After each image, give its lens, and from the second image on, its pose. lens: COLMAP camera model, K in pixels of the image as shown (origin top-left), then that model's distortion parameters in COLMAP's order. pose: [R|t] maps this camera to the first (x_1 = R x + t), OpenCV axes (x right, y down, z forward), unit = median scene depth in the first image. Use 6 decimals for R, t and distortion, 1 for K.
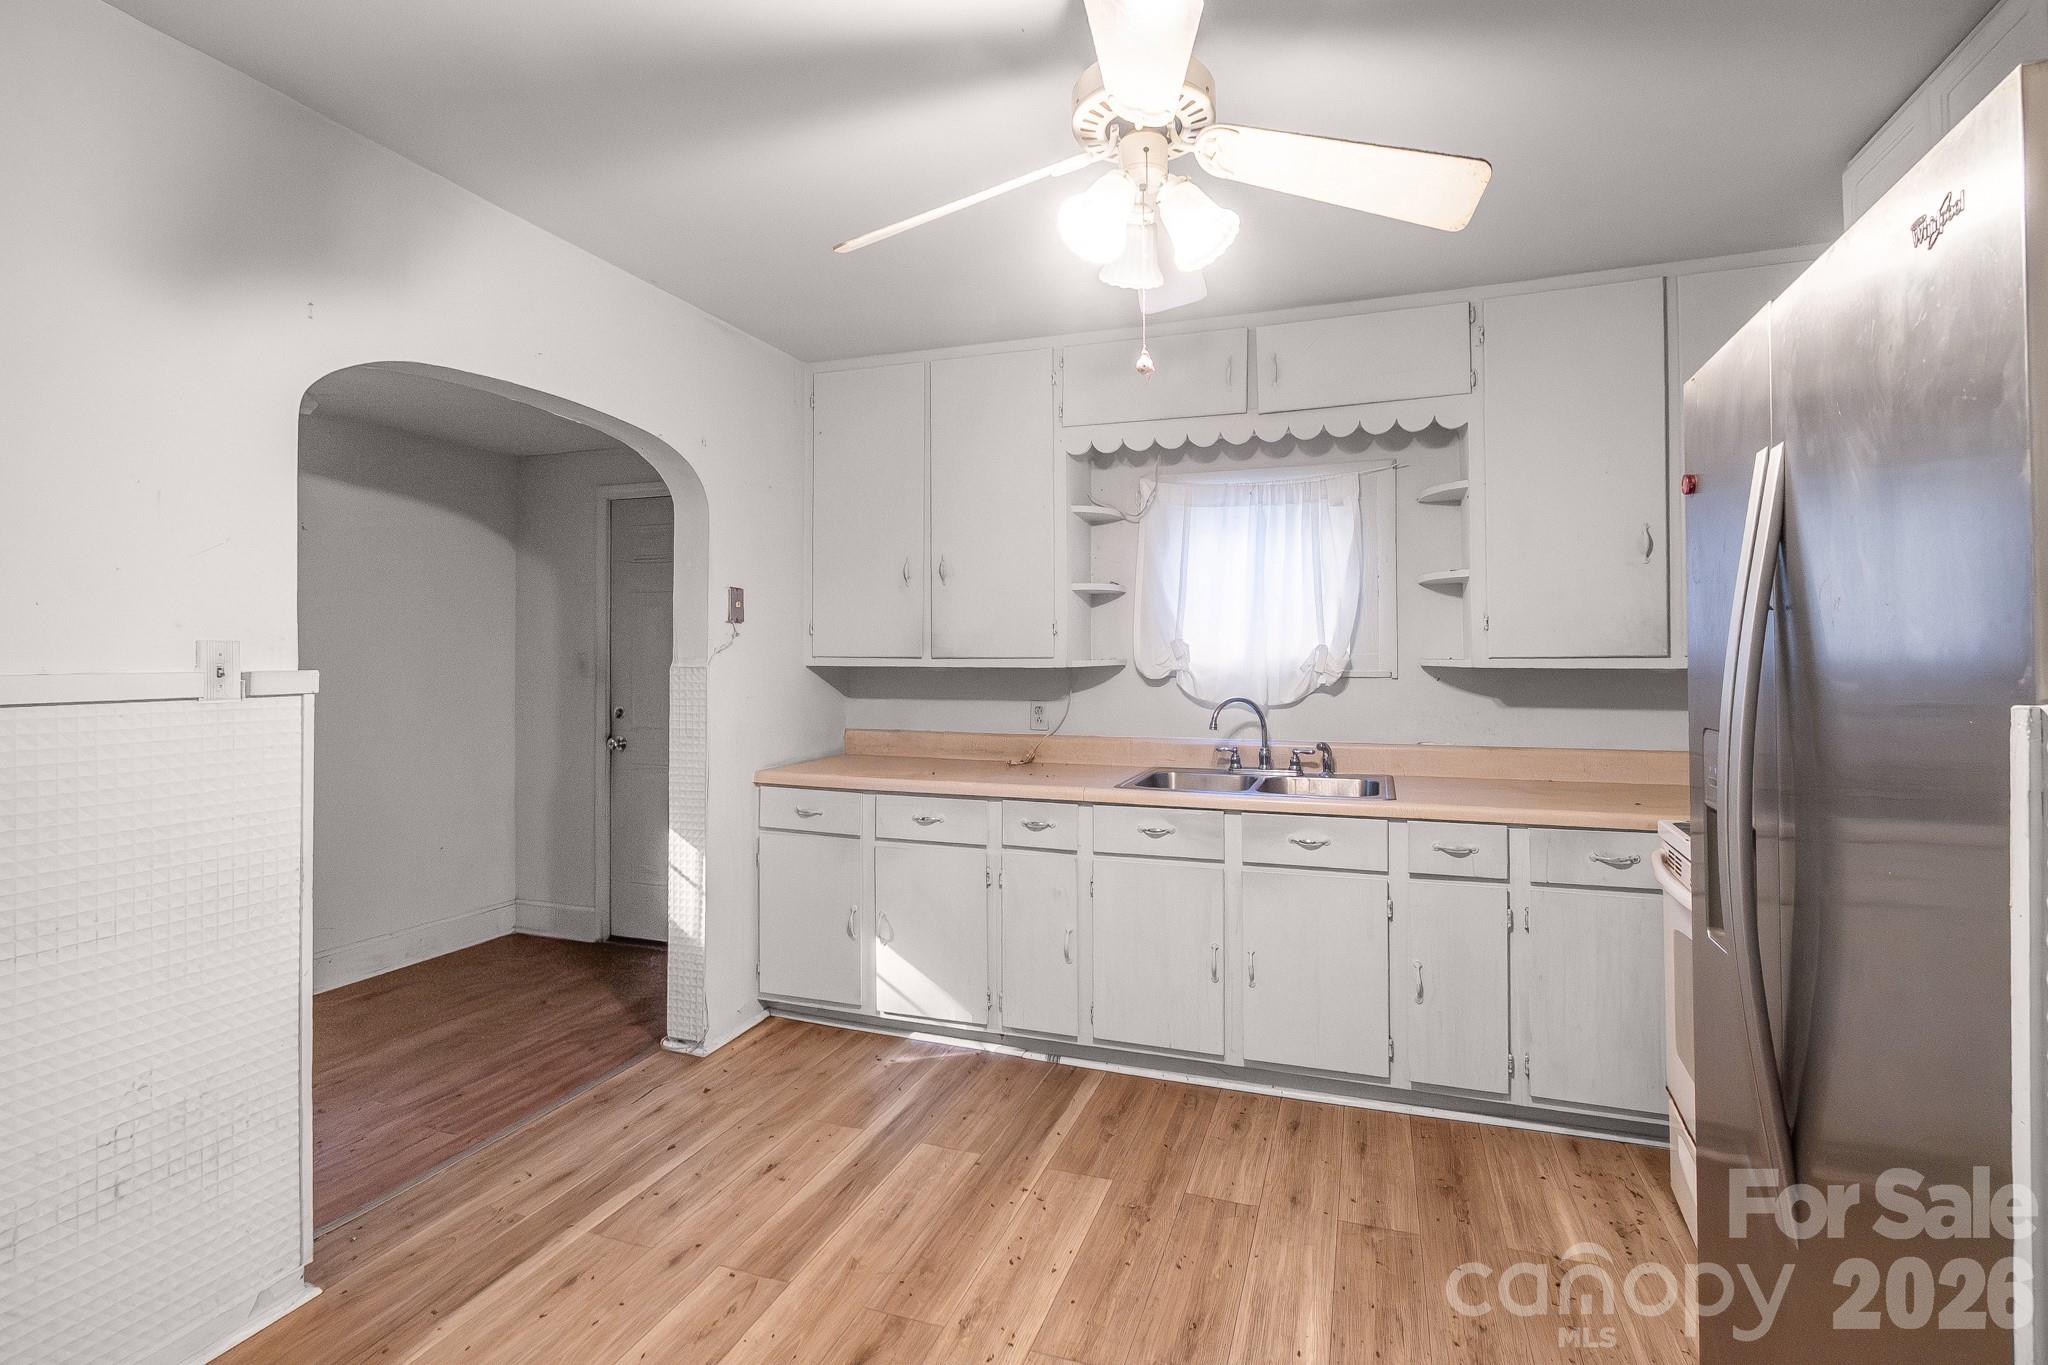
lens RADIAL K [[942.3, 0, 1056.7], [0, 942.3, 655.7], [0, 0, 1]] dist [0.001203, -0.005483]
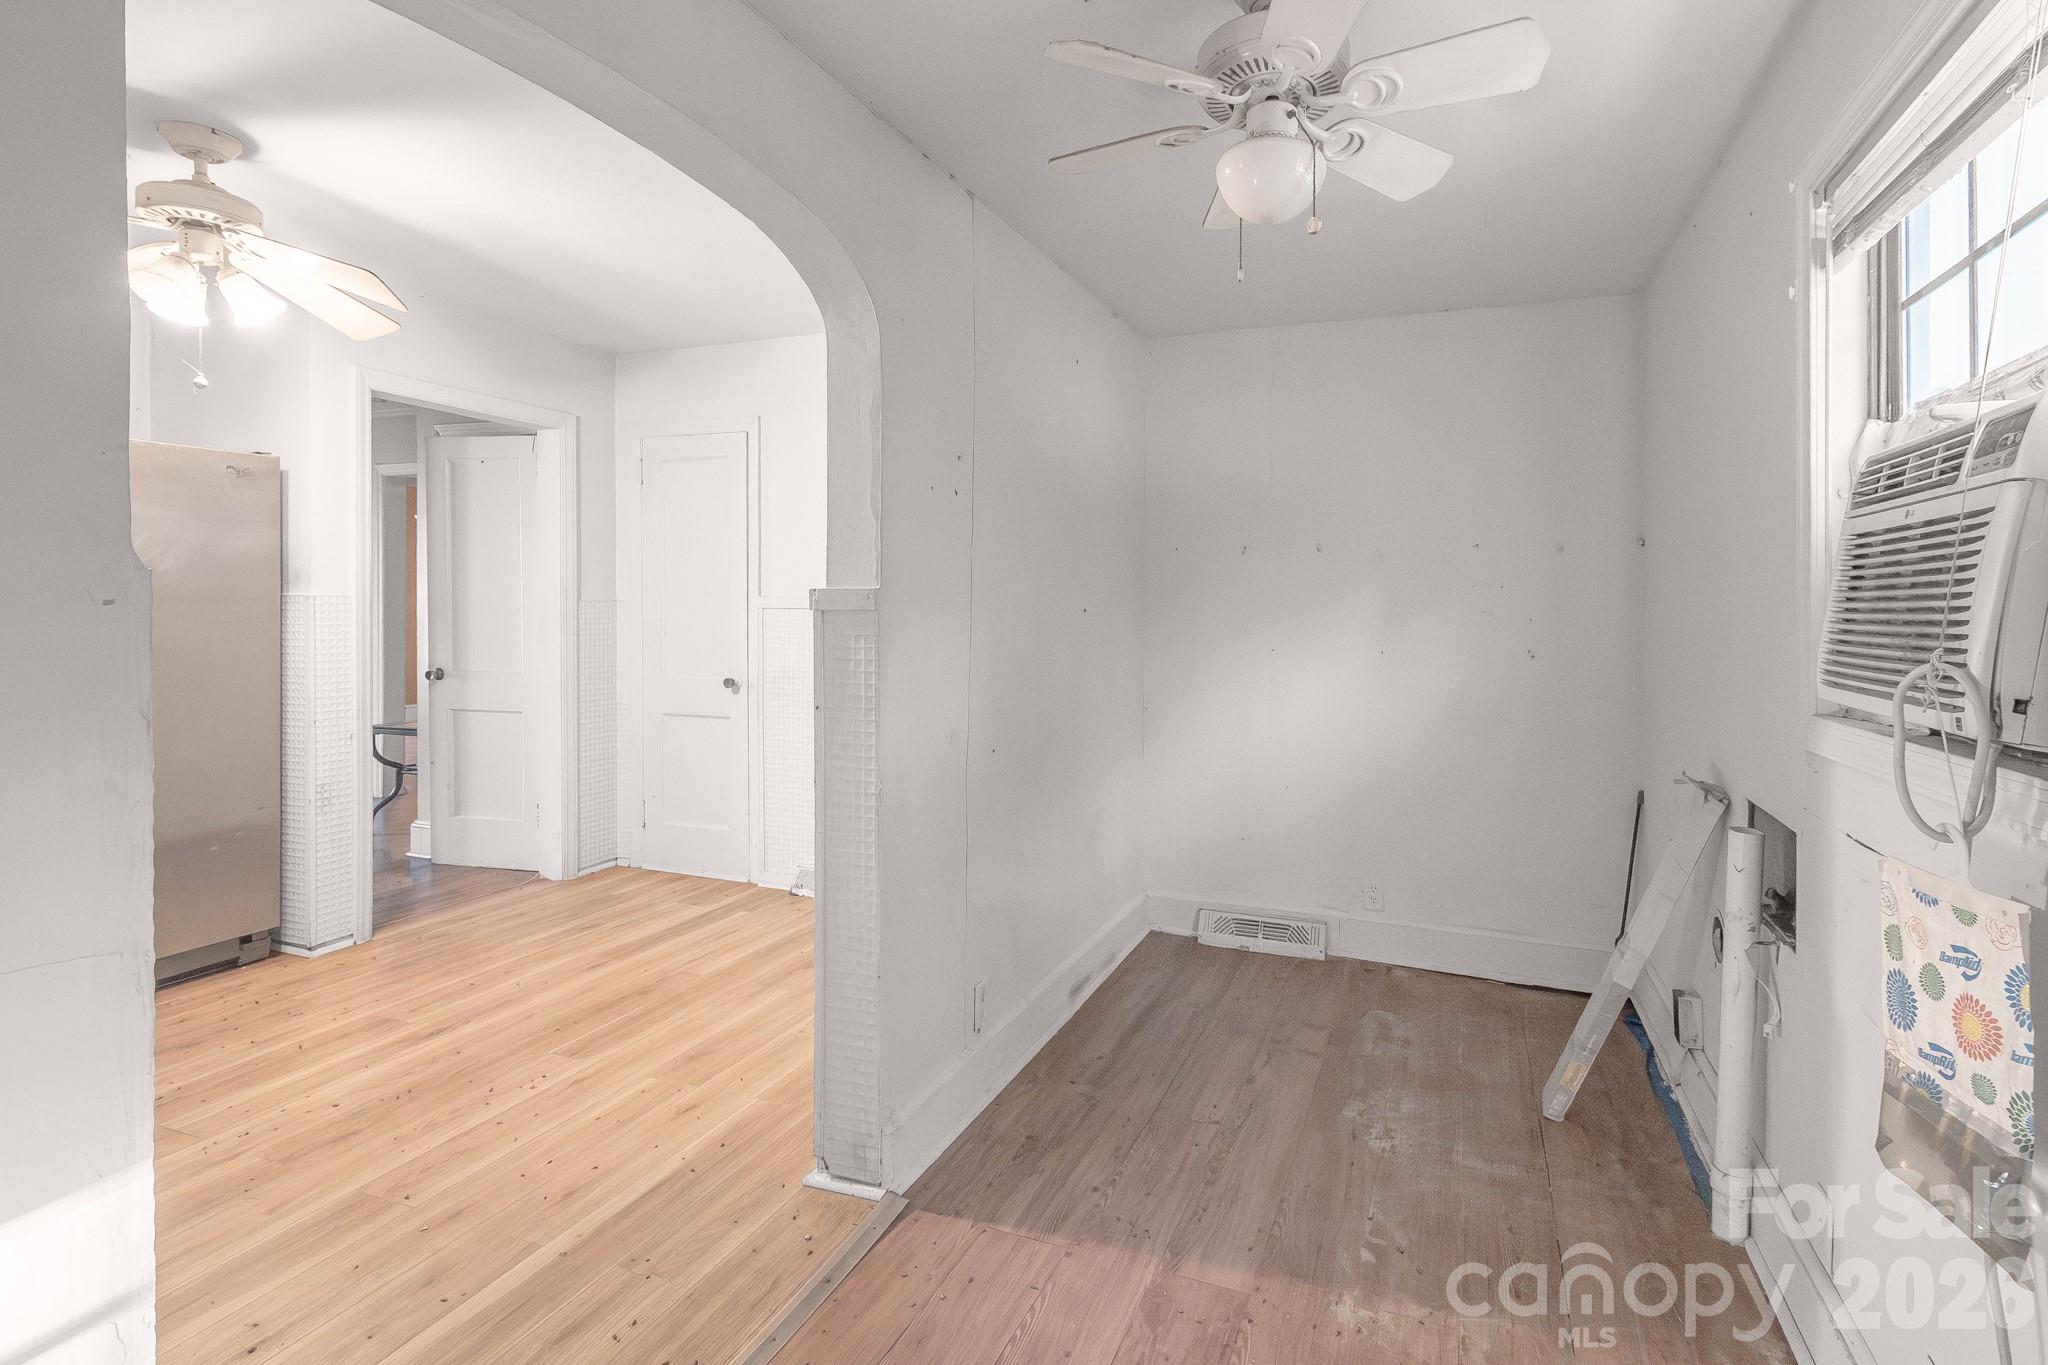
lens RADIAL K [[970.6, 0, 1077.7], [0, 970.6, 610.2], [0, 0, 1]] dist [0.001212, -0.000449]
pose [[-0.999540, 0.000234, 0.030343, -0.702210], [0.000417, 0.999982, 0.006017, 0.023043], [-0.030341, 0.006027, -0.999521, 1.295499]]
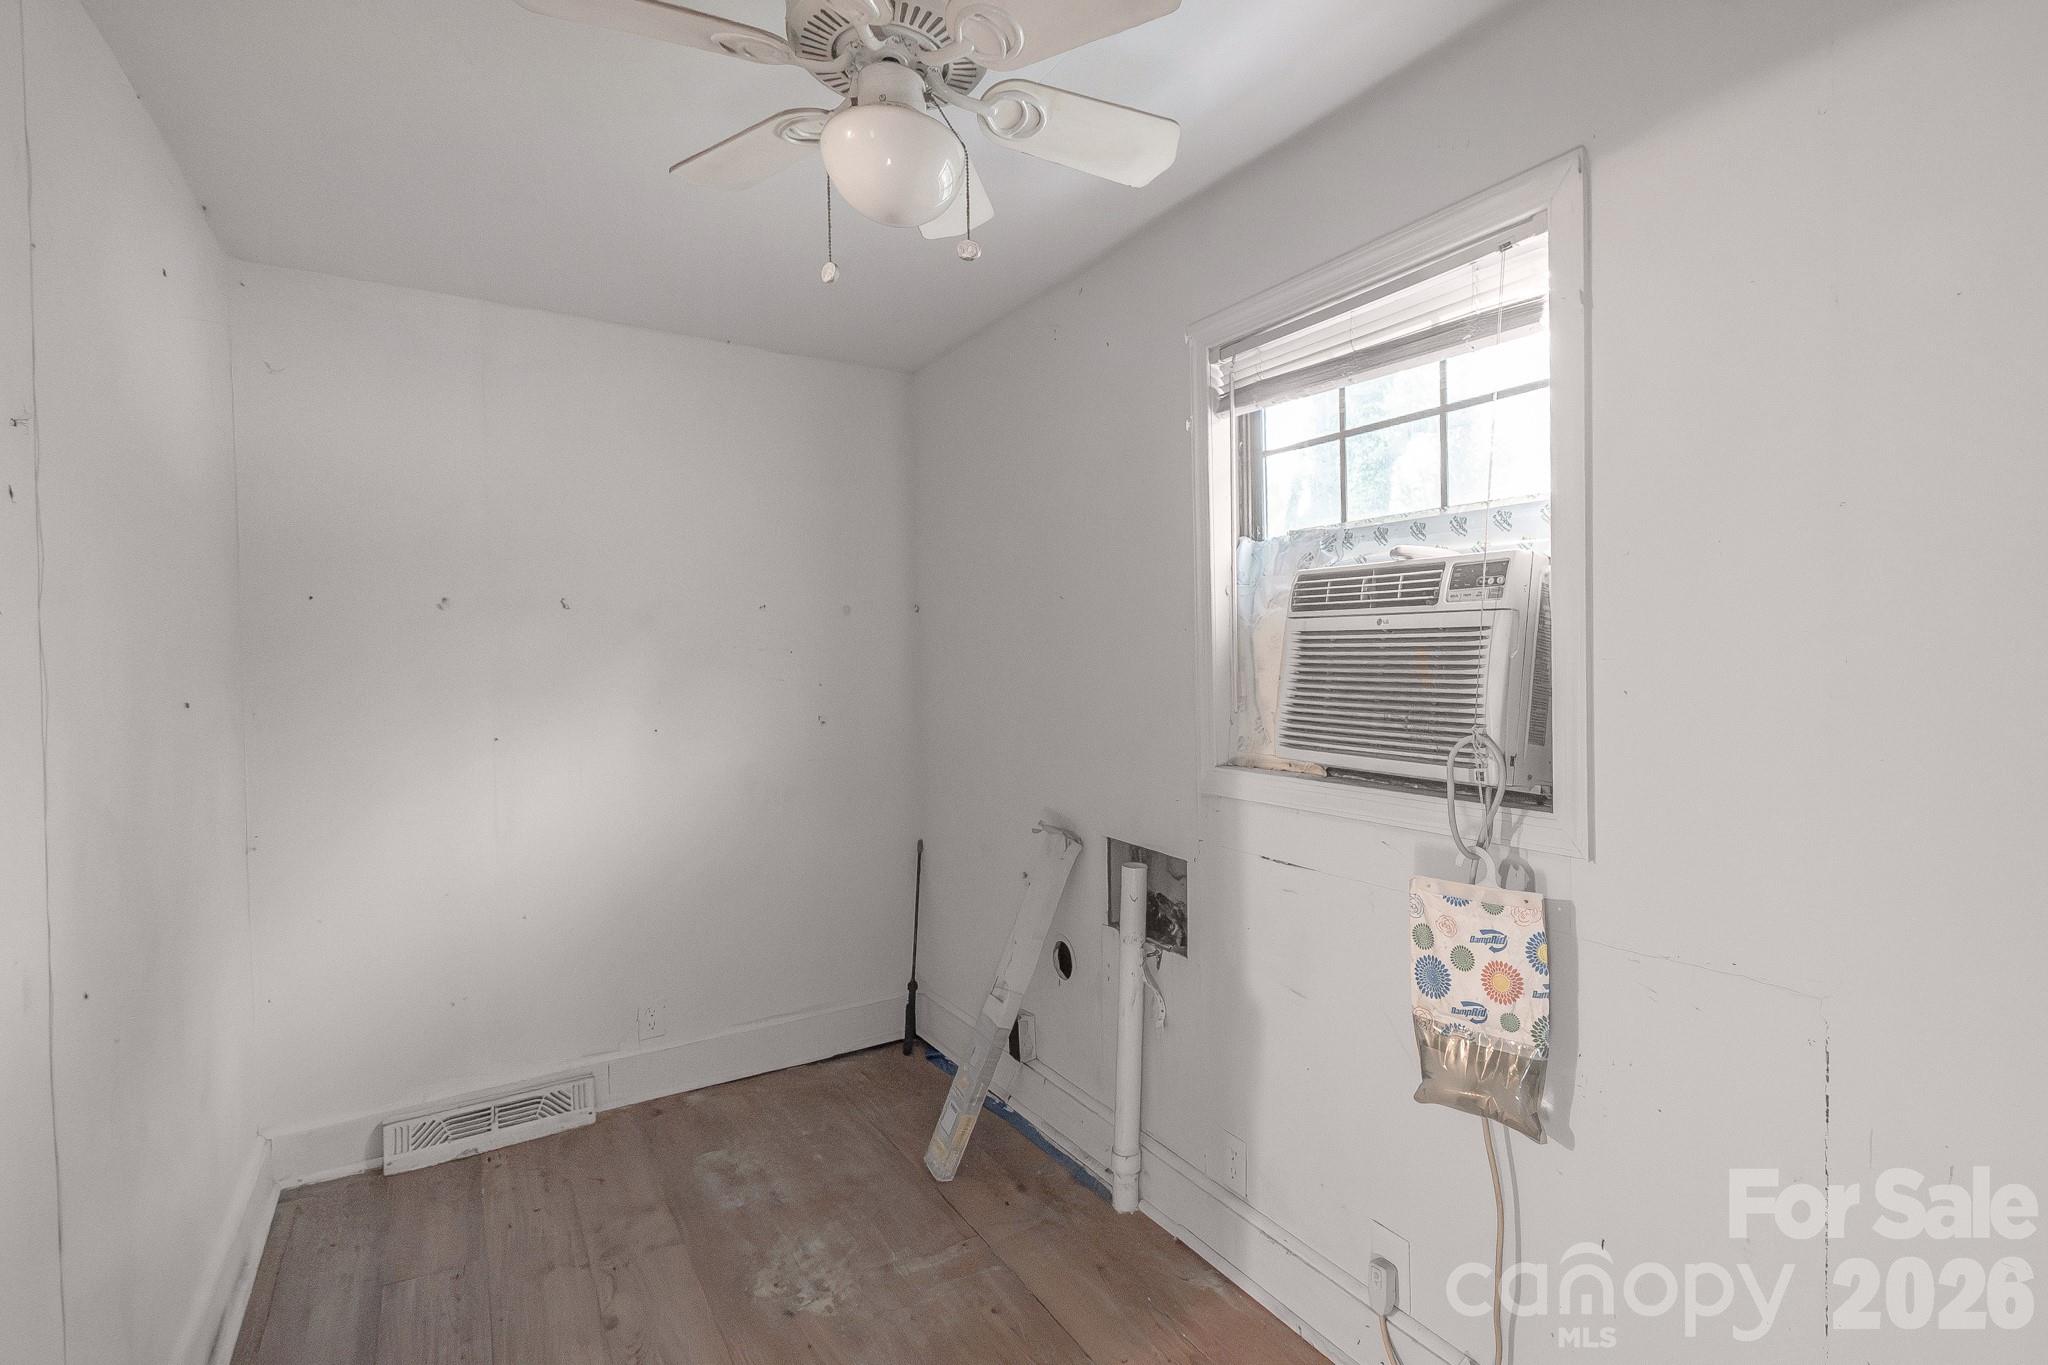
lens RADIAL K [[964.8, 0, 1167.9], [0, 964.8, 670.7], [0, 0, 1]] dist [0.010490, -0.000520]
pose [[-0.566253, 0.032404, -0.823594, -0.520013], [0.012831, 0.999452, 0.030501, -0.003728], [0.824131, 0.006704, -0.566359, 1.100758]]
